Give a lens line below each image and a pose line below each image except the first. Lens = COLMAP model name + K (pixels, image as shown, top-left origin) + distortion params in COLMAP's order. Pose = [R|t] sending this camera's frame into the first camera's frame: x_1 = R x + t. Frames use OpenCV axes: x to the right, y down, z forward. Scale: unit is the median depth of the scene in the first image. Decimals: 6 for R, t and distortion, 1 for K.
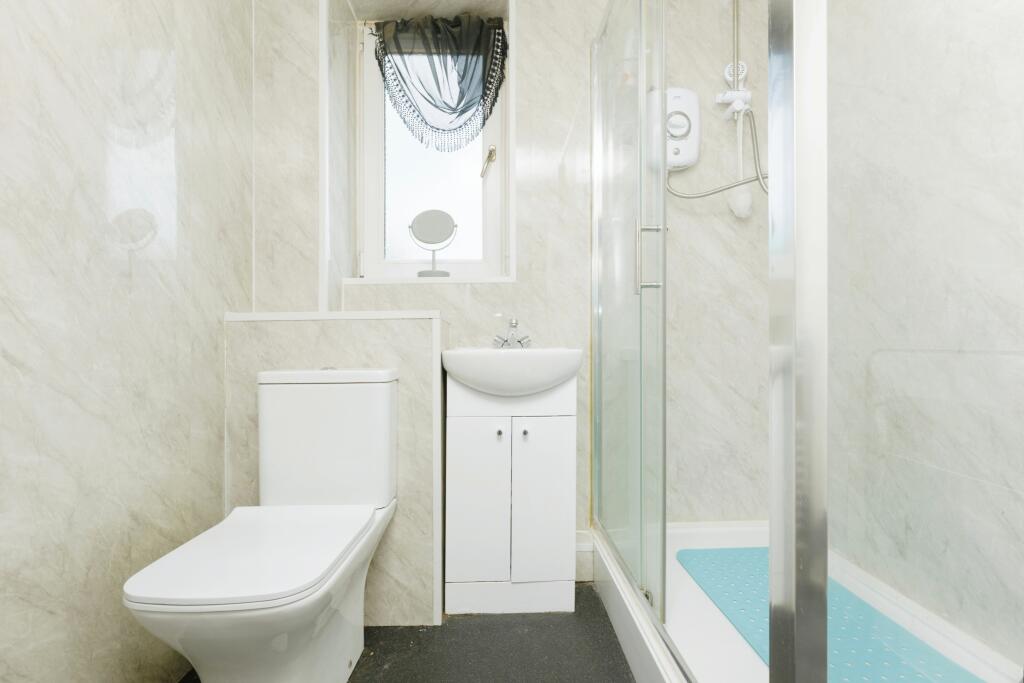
lens RADIAL K [[457.6, 0, 512.8], [0, 457.6, 336.2], [0, 0, 1]] dist [0.004752, -0.002187]
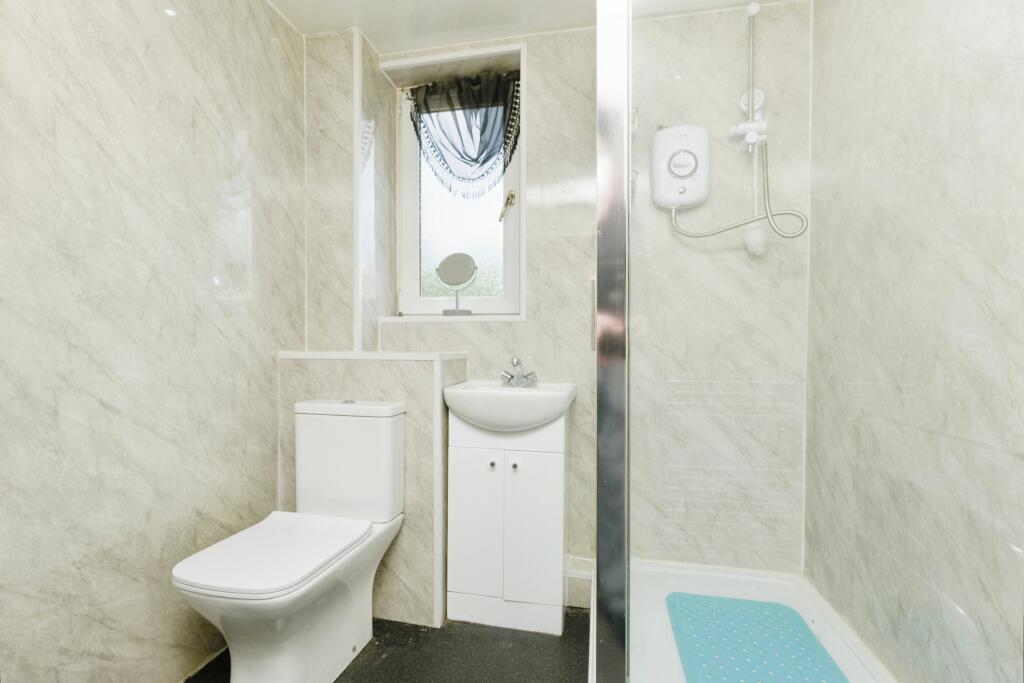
lens RADIAL K [[457.6, 0, 509.6], [0, 457.6, 343.0], [0, 0, 1]] dist [0.004752, -0.002187]
pose [[0.971101, 0.015080, -0.238193, 0.270720], [-0.011137, 0.999778, 0.017891, -0.101655], [0.238410, -0.014721, 0.971053, -0.057691]]
